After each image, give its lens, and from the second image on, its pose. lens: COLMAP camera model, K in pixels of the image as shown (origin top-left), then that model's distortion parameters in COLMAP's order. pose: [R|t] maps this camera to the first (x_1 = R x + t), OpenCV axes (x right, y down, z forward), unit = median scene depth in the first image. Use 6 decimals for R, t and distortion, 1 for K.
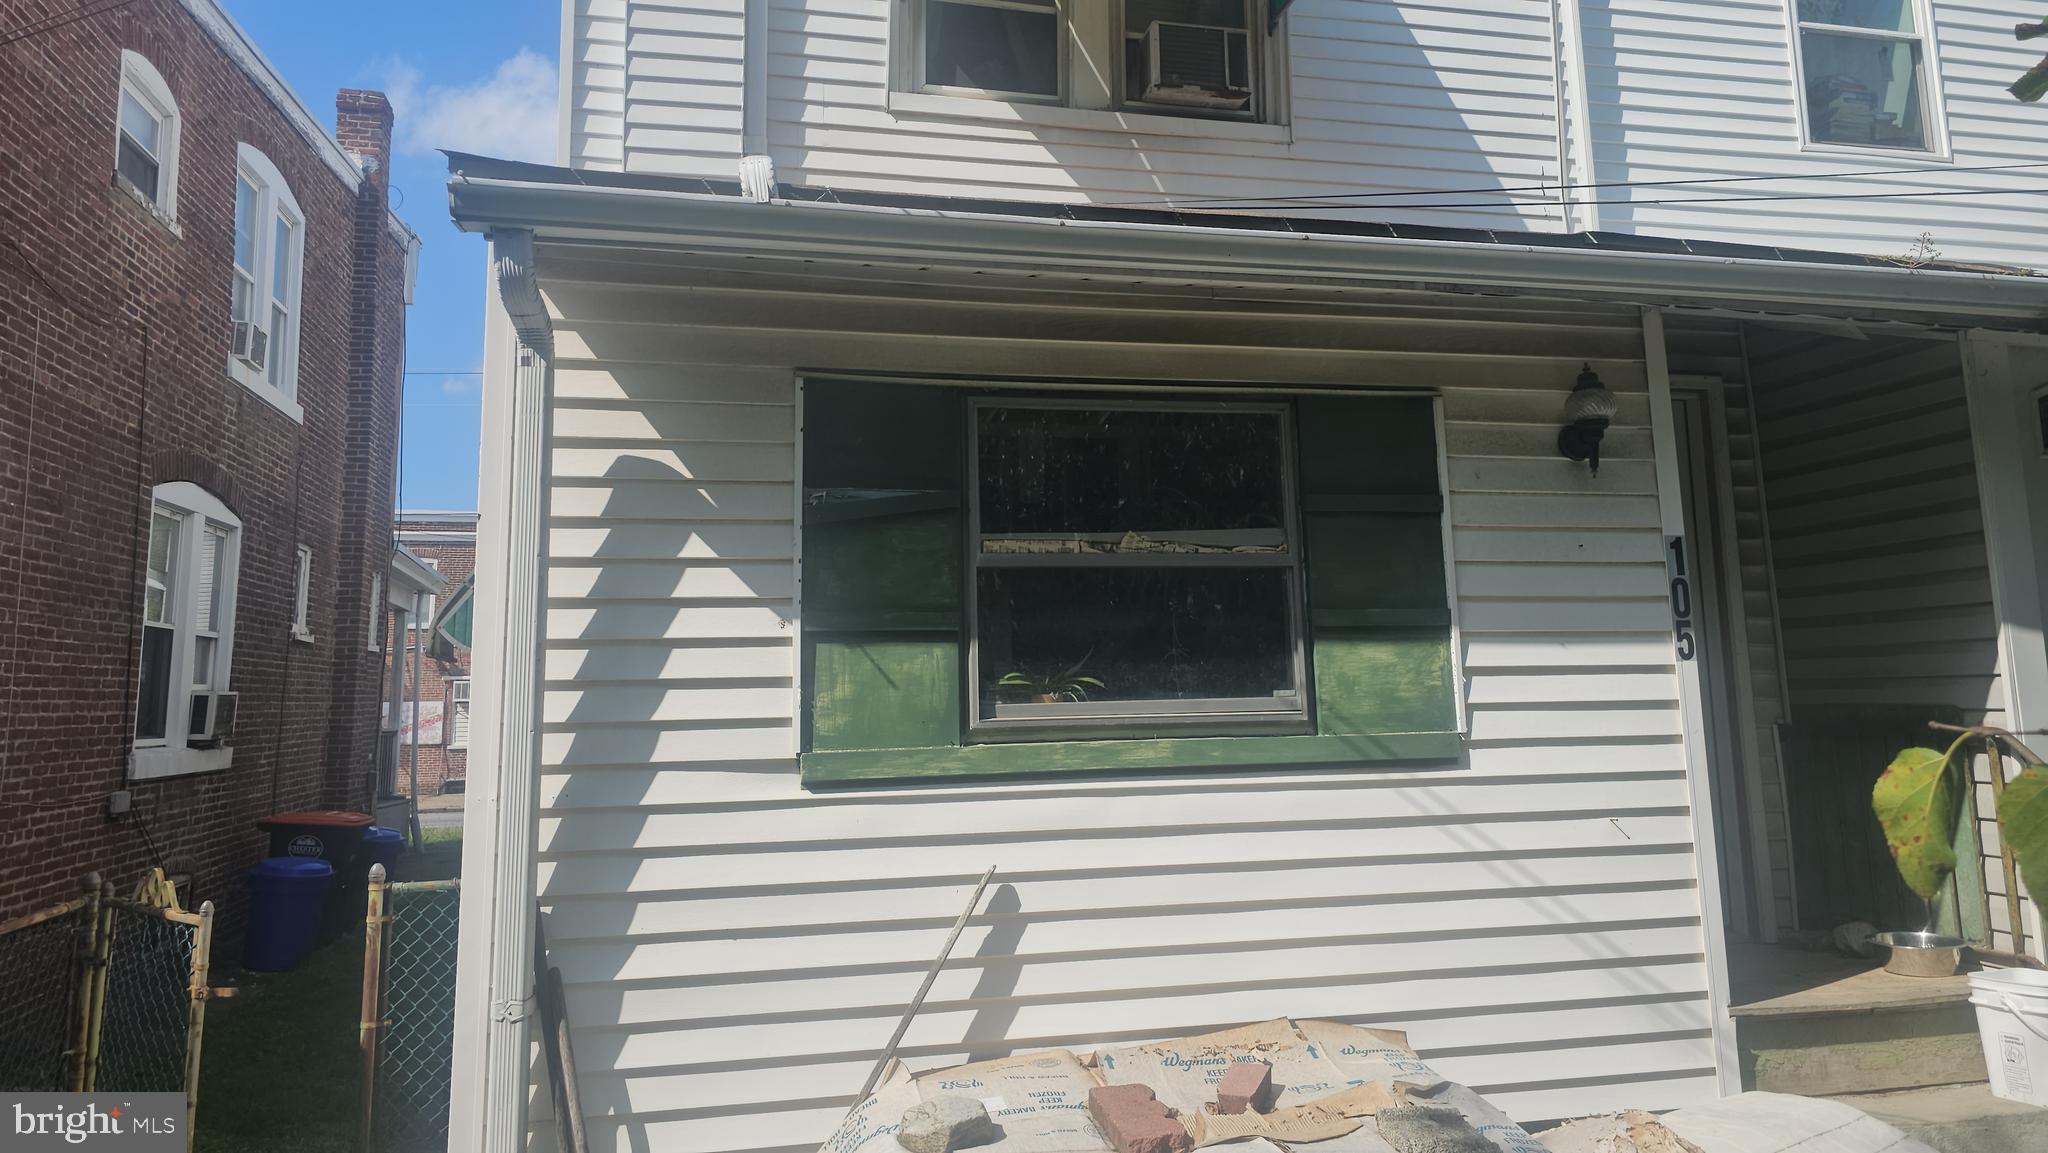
lens RADIAL K [[1382.3, 0, 993.8], [0, 1382.3, 467.9], [0, 0, 1]] dist [0.068612, -0.065120]
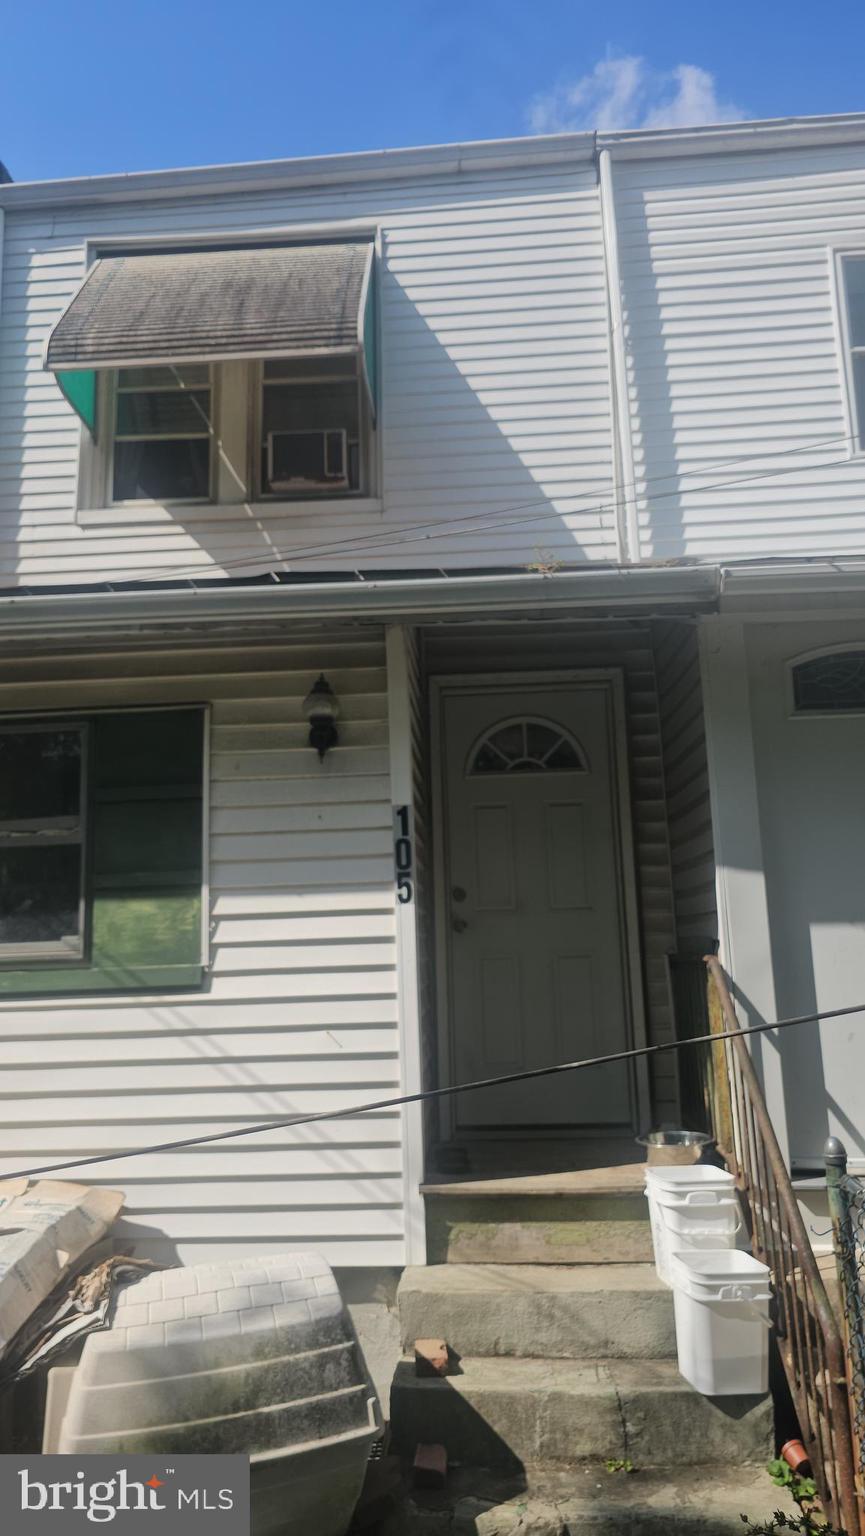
lens RADIAL K [[1036.8, 0, 439.5], [0, 1036.8, 771.9], [0, 0, 1]] dist [0.068612, -0.065120]
pose [[0.956508, -0.058255, -0.285829, 0.802254], [0.059666, 0.998211, -0.003777, 0.024935], [0.285537, -0.013441, 0.958273, 0.126053]]
